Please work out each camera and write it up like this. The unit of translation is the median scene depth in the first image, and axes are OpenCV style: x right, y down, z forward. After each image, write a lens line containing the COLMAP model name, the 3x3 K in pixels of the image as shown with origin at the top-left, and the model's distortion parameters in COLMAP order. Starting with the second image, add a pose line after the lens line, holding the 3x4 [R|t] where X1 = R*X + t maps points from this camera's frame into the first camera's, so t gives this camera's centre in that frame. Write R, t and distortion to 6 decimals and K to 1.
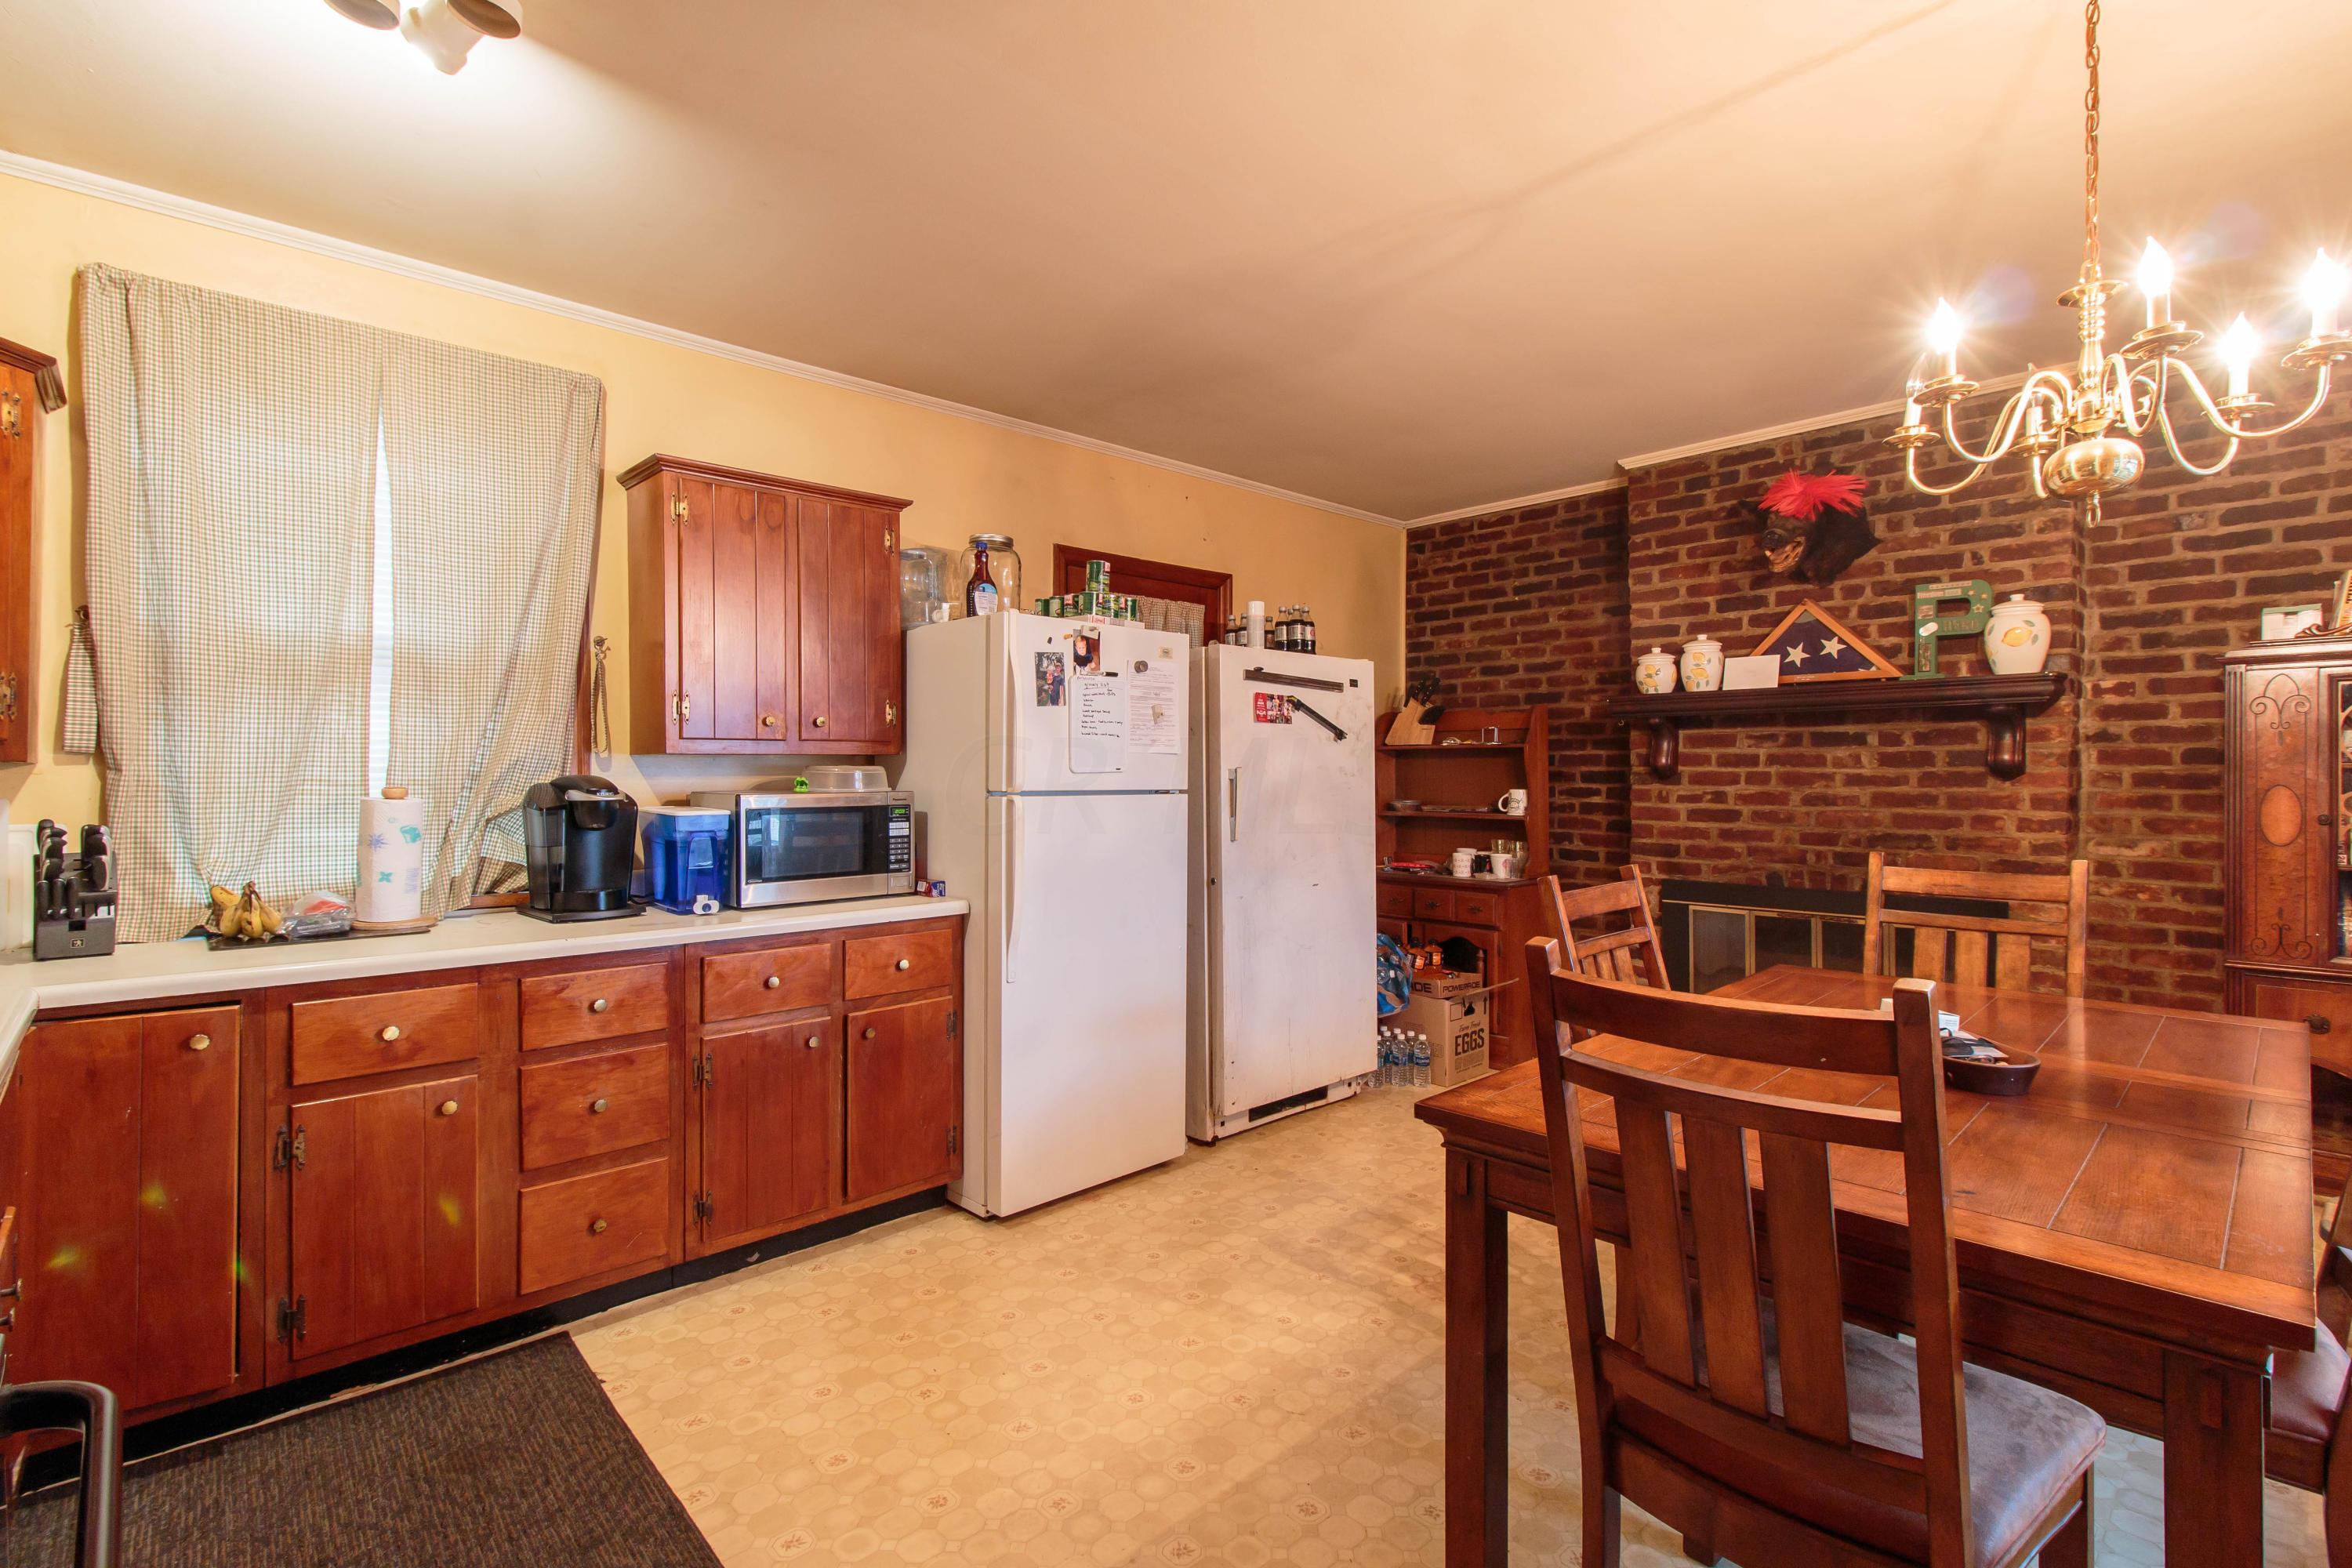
lens RADIAL K [[1089.9, 0, 1182.0], [0, 1089.9, 786.2], [0, 0, 1]] dist [0.003363, -0.001152]
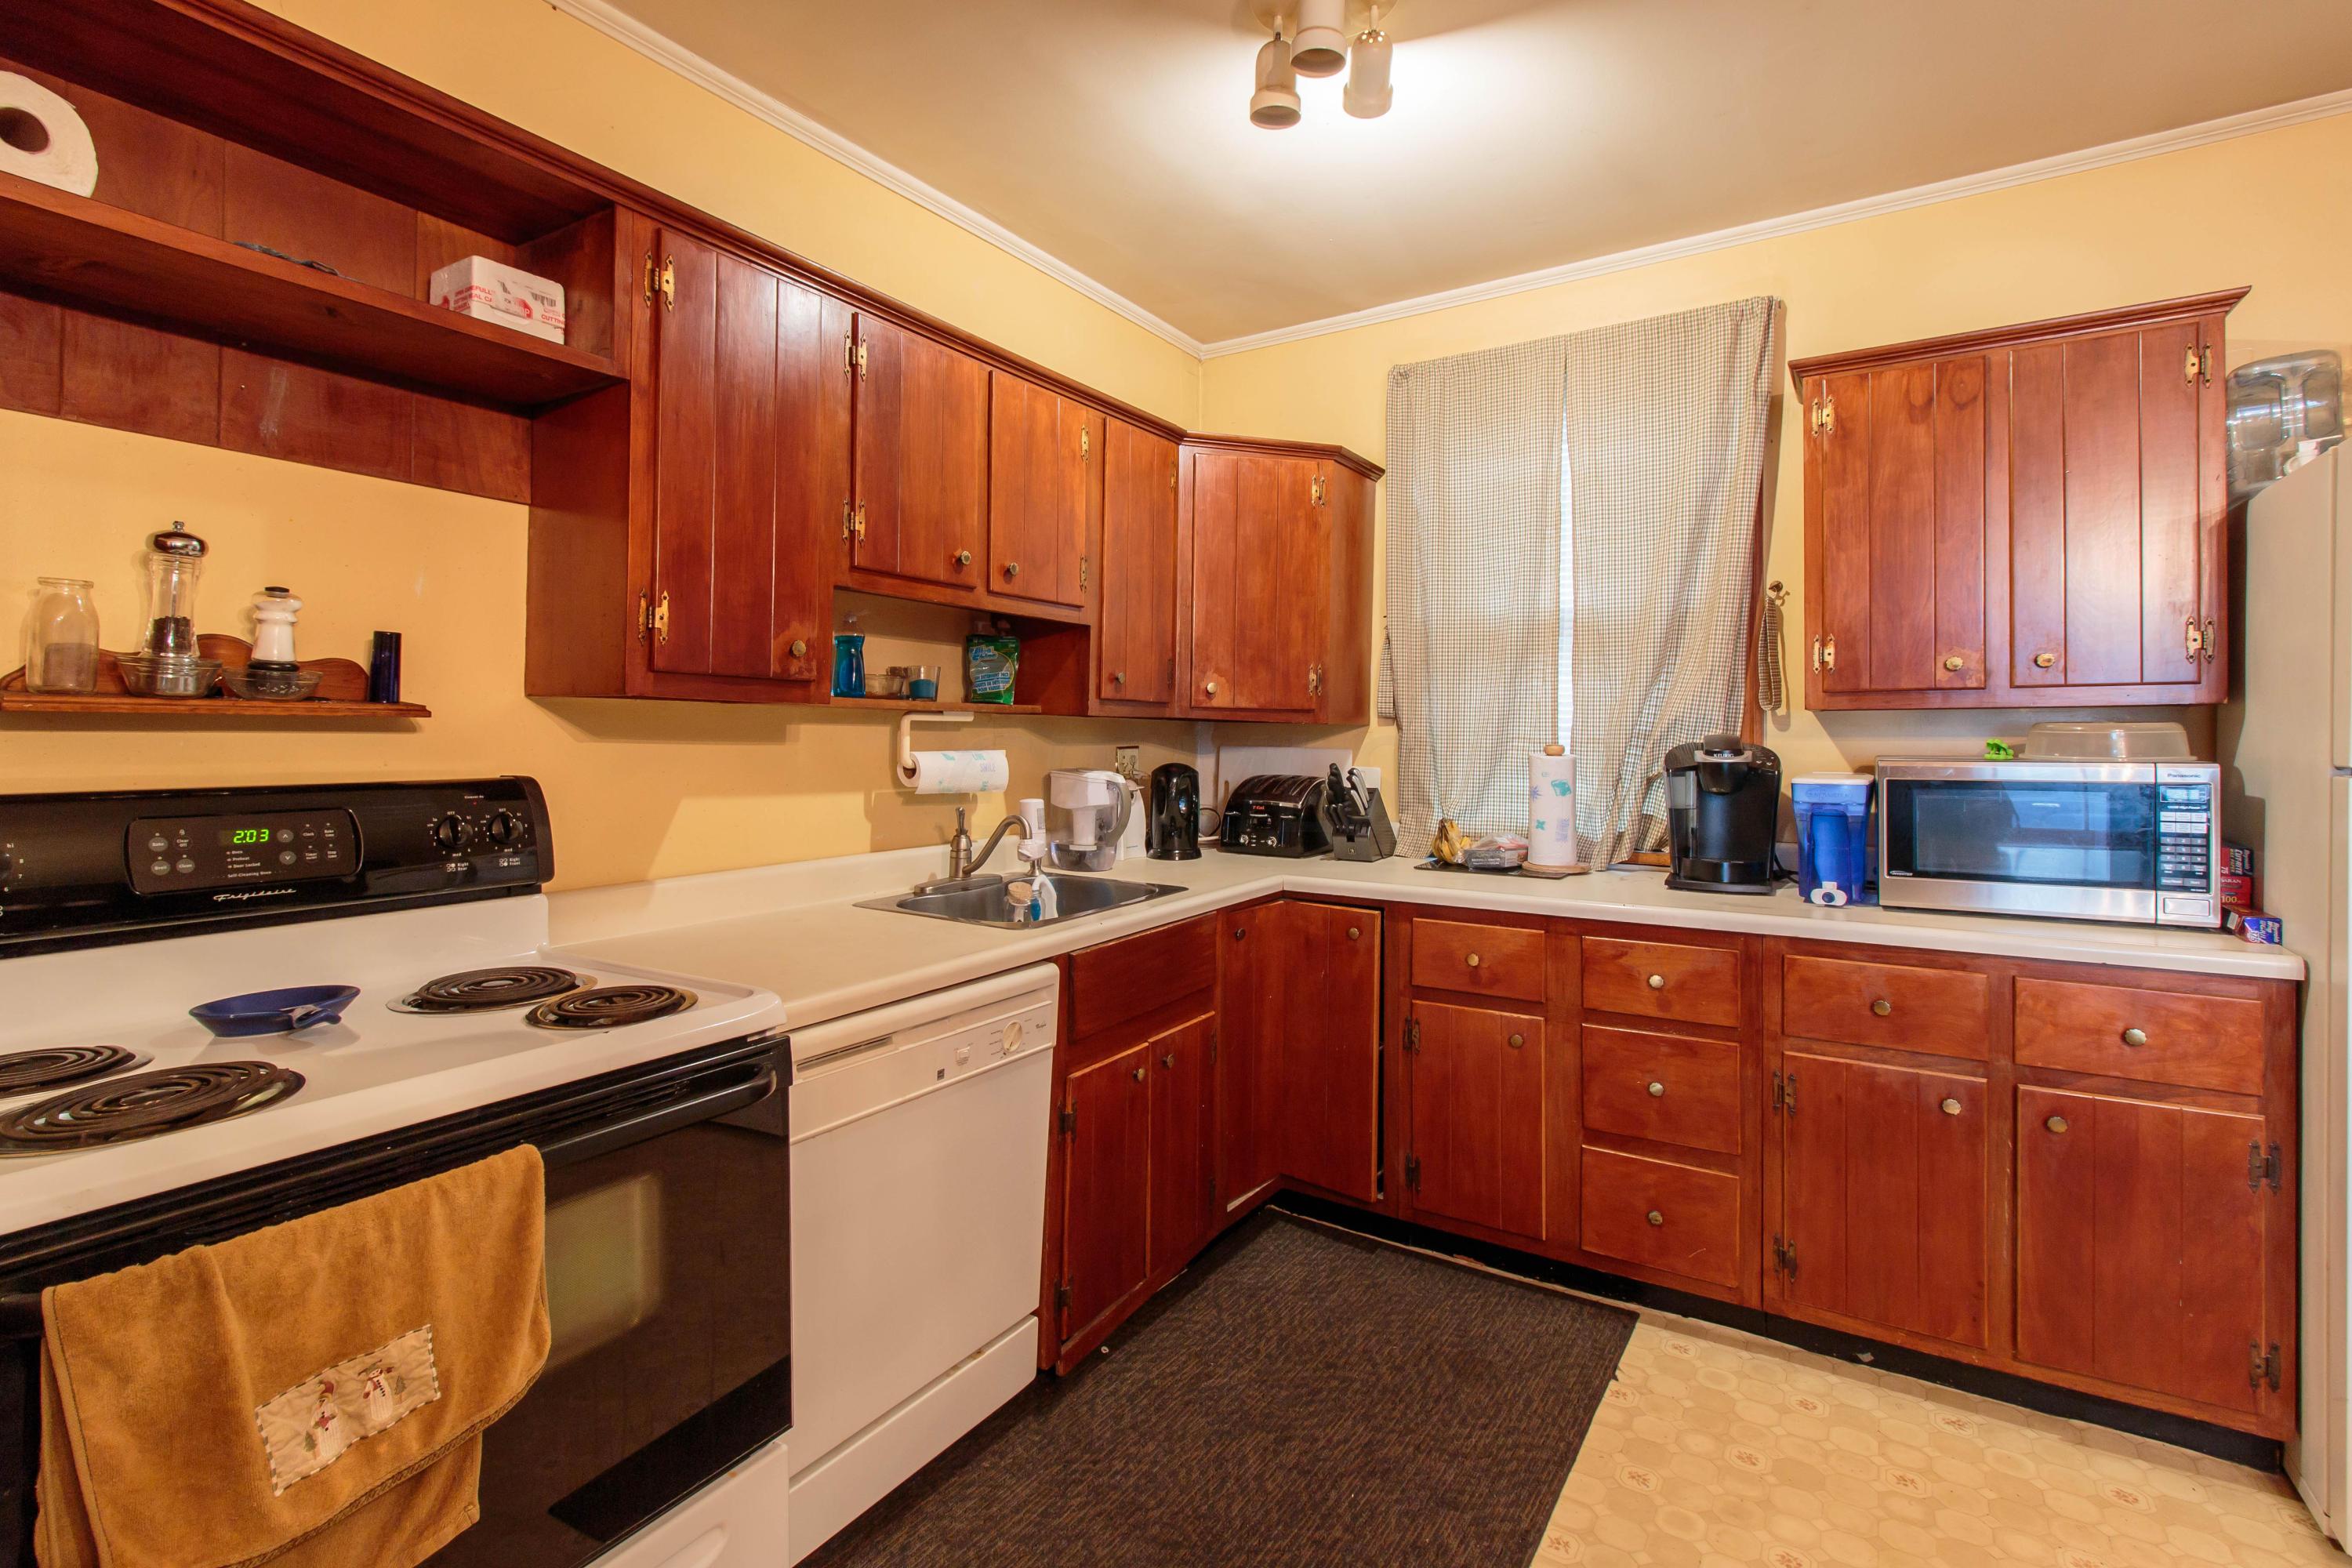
lens RADIAL K [[1089.9, 0, 1174.4], [0, 1089.9, 726.5], [0, 0, 1]] dist [0.003363, -0.001152]
pose [[0.243060, -0.001181, -0.970010, 0.237609], [-0.011874, 0.999921, -0.004193, -0.007581], [0.969938, 0.012537, 0.243027, 0.321413]]
